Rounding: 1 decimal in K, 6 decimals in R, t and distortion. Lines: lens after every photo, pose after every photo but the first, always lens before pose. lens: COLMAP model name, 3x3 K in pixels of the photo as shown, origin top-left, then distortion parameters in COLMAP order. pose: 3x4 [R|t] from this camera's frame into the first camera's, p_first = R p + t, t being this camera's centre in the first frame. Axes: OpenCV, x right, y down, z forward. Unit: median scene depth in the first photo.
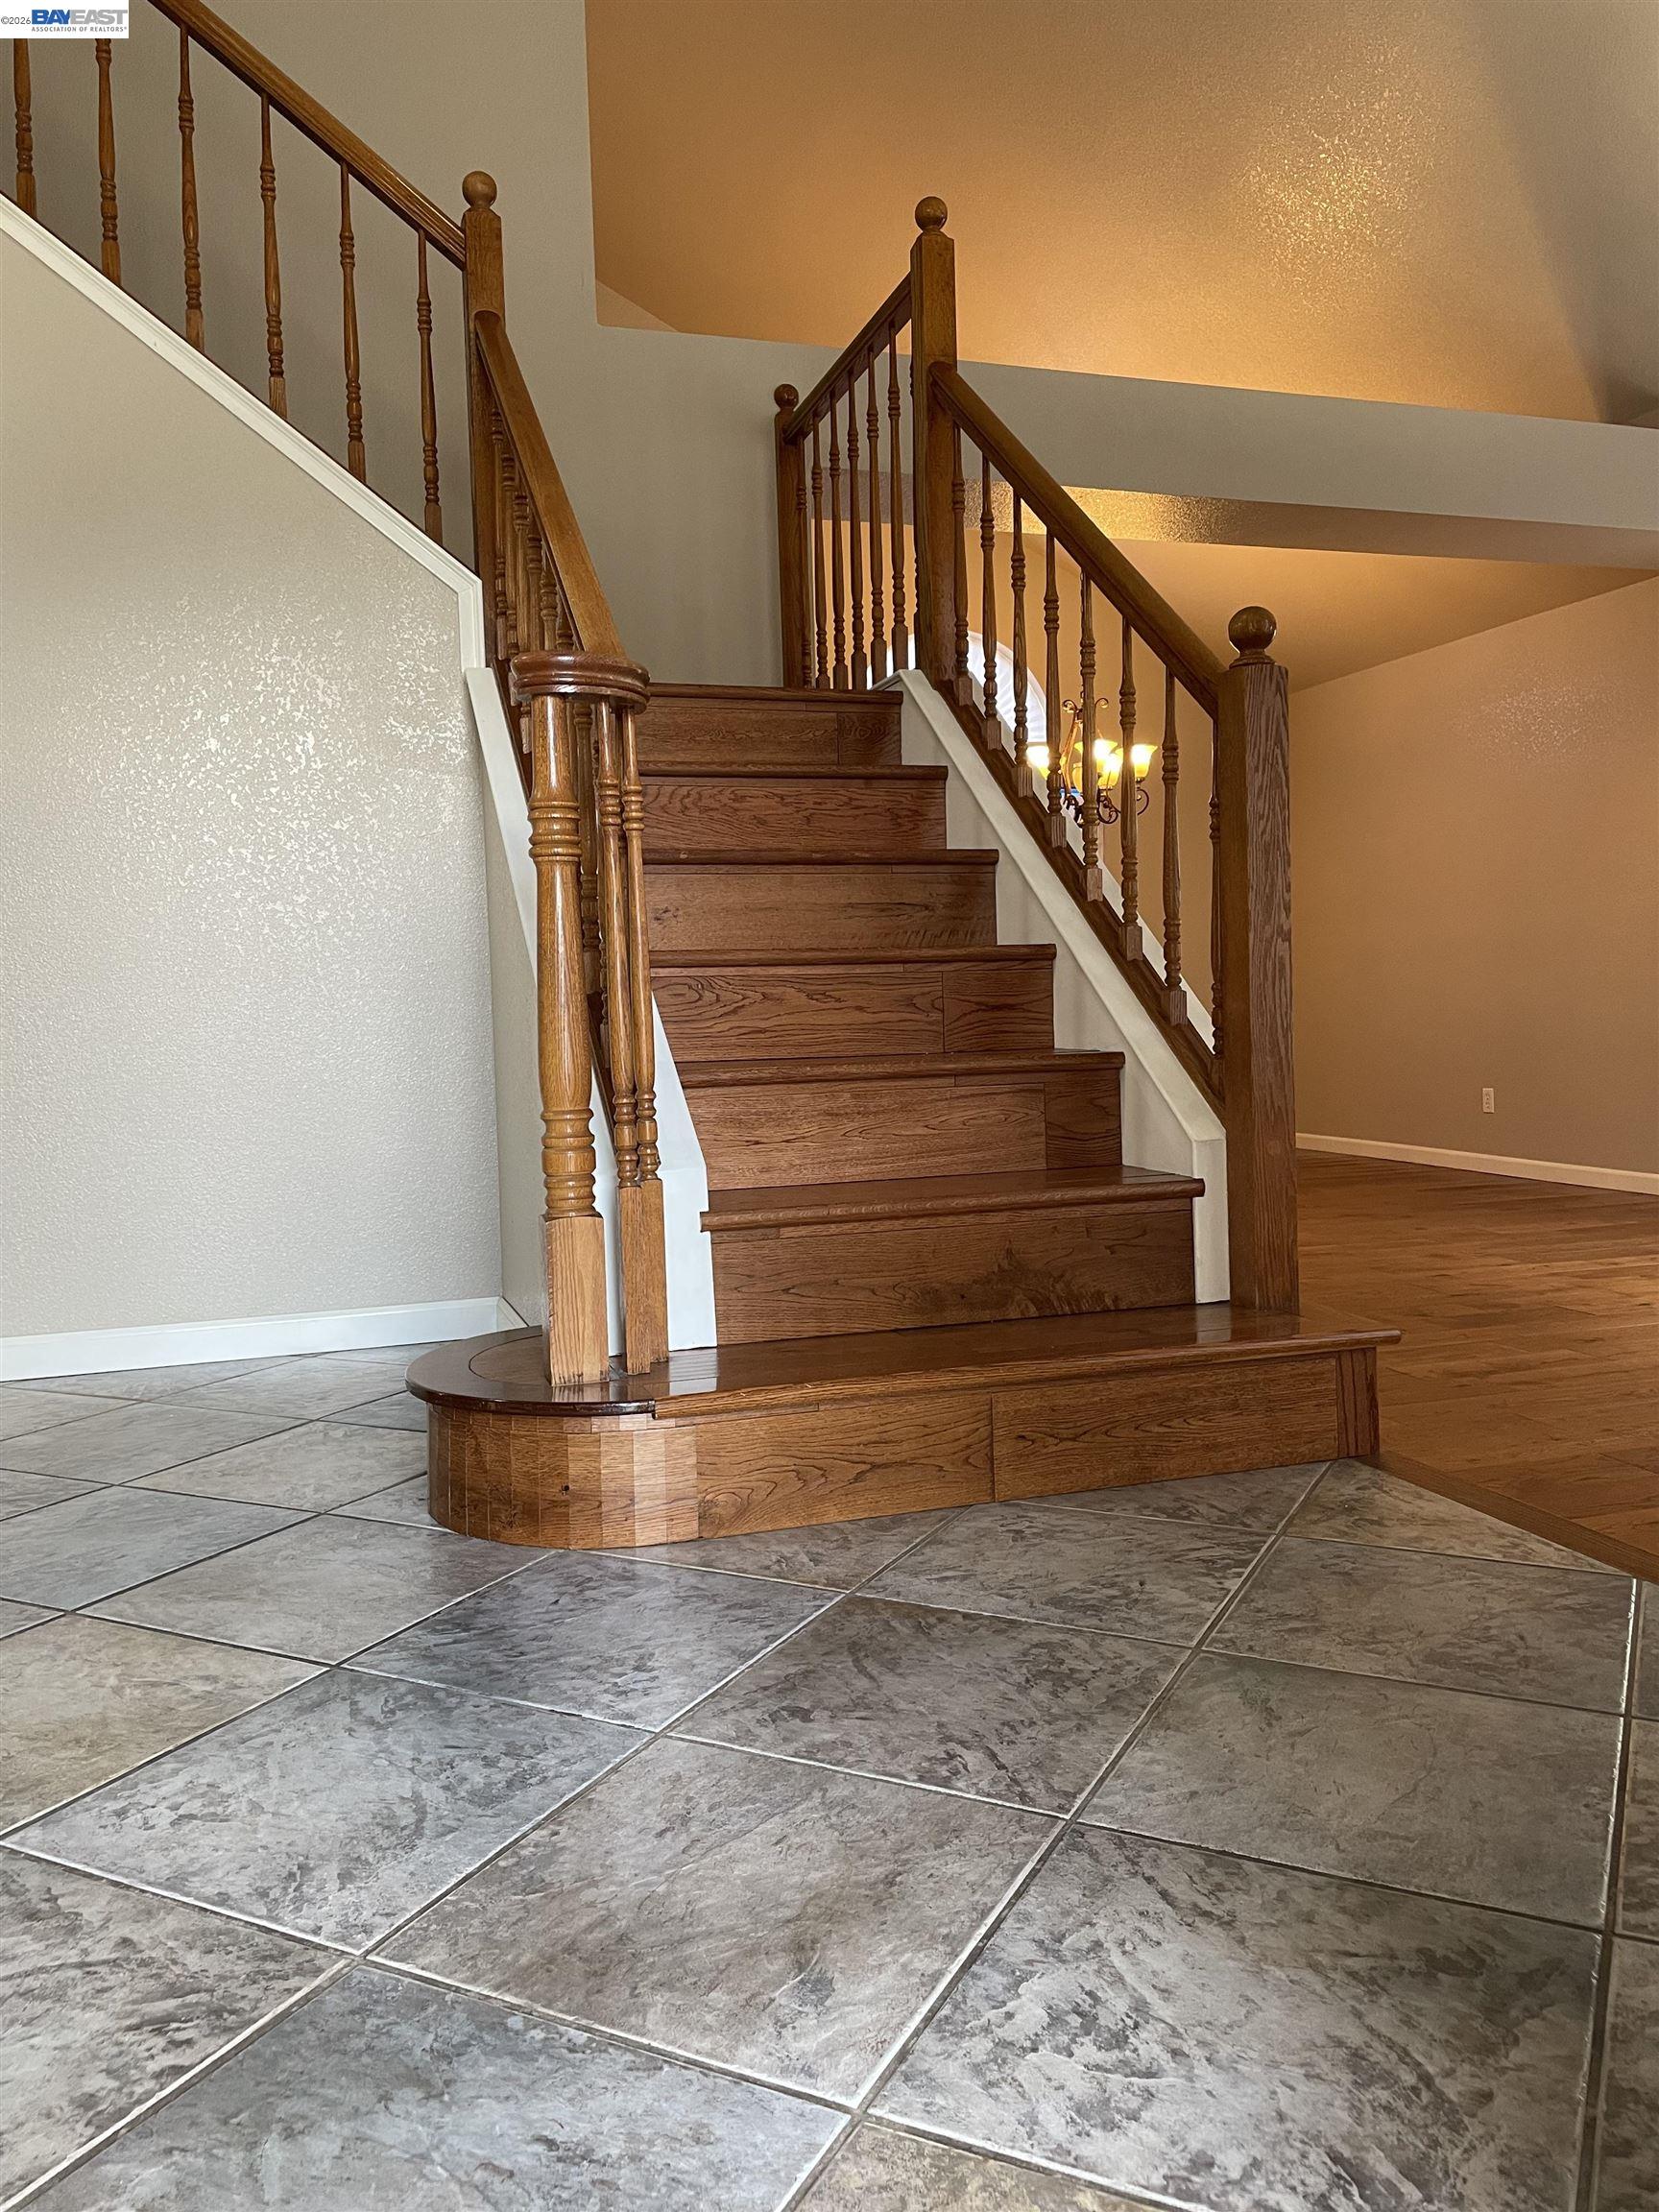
lens RADIAL K [[1705.2, 0, 818.1], [0, 1705.2, 1097.8], [0, 0, 1]] dist [0.037866, -0.031314]
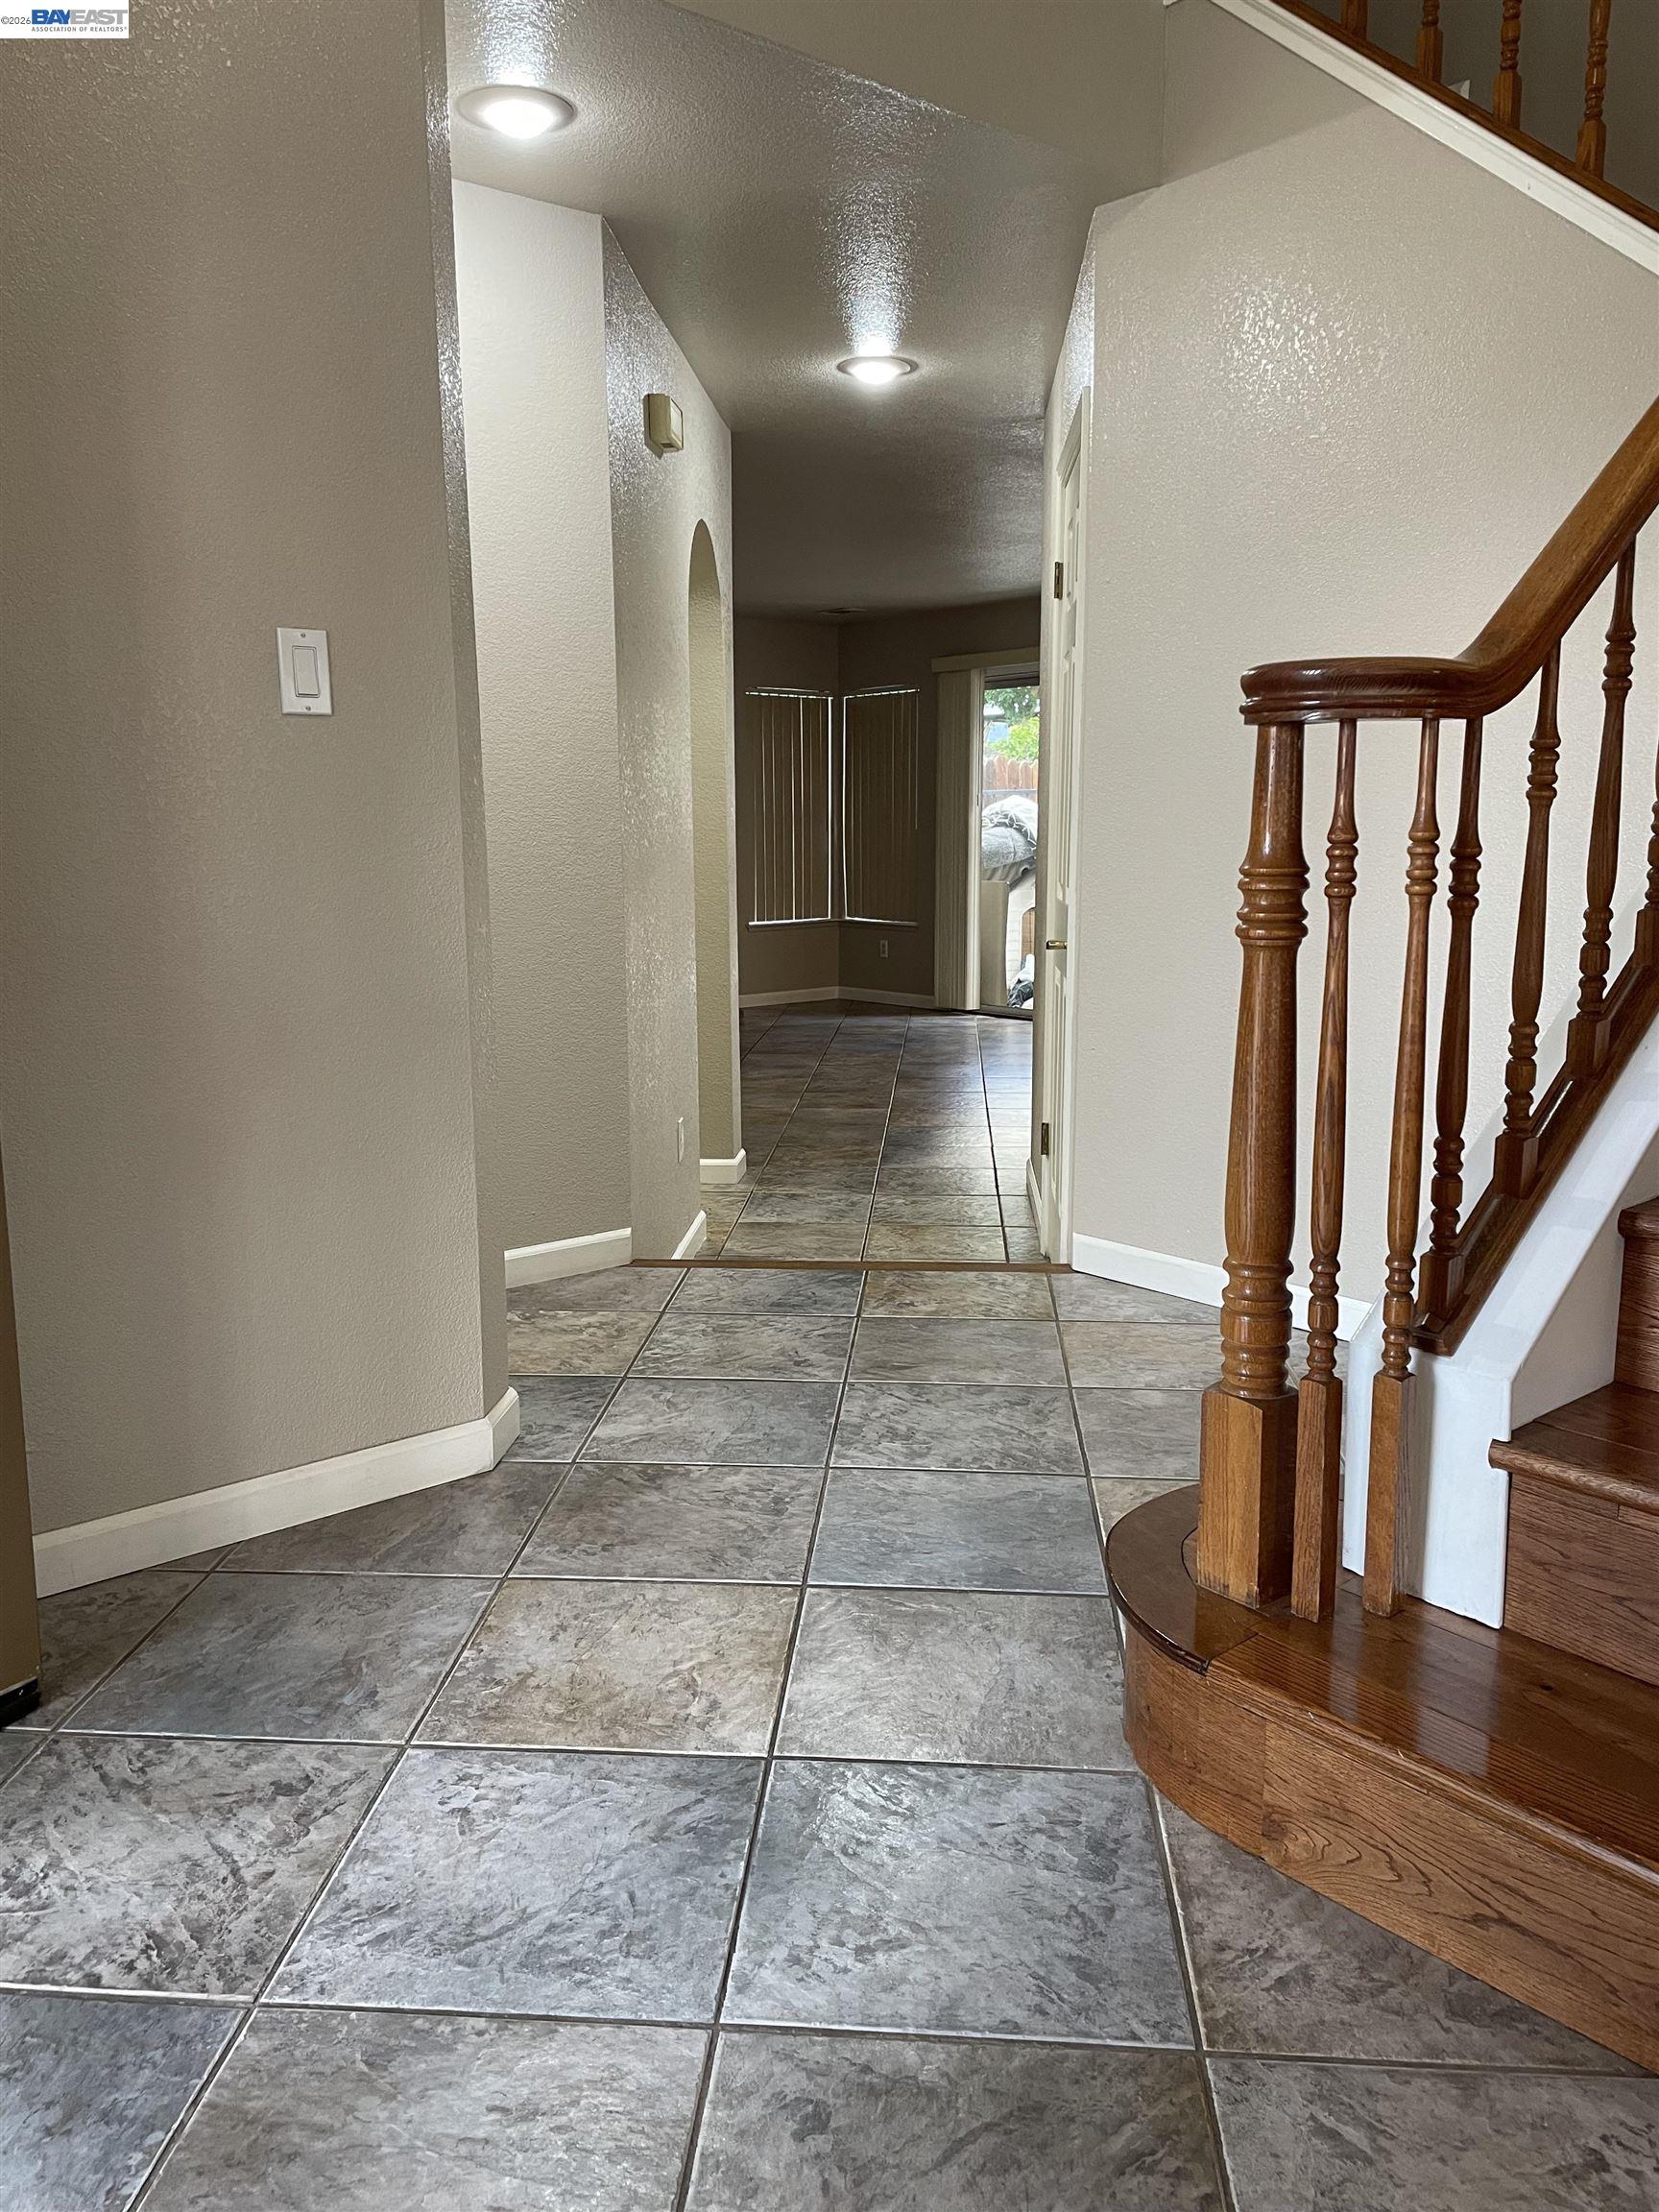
lens RADIAL K [[1705.2, 0, 821.9], [0, 1705.2, 1111.5], [0, 0, 1]] dist [0.037866, -0.031314]
pose [[0.366921, 0.196909, -0.909173, 0.635615], [-0.044394, 0.979934, 0.194318, -0.271389], [0.929192, -0.030938, 0.368300, 0.705891]]
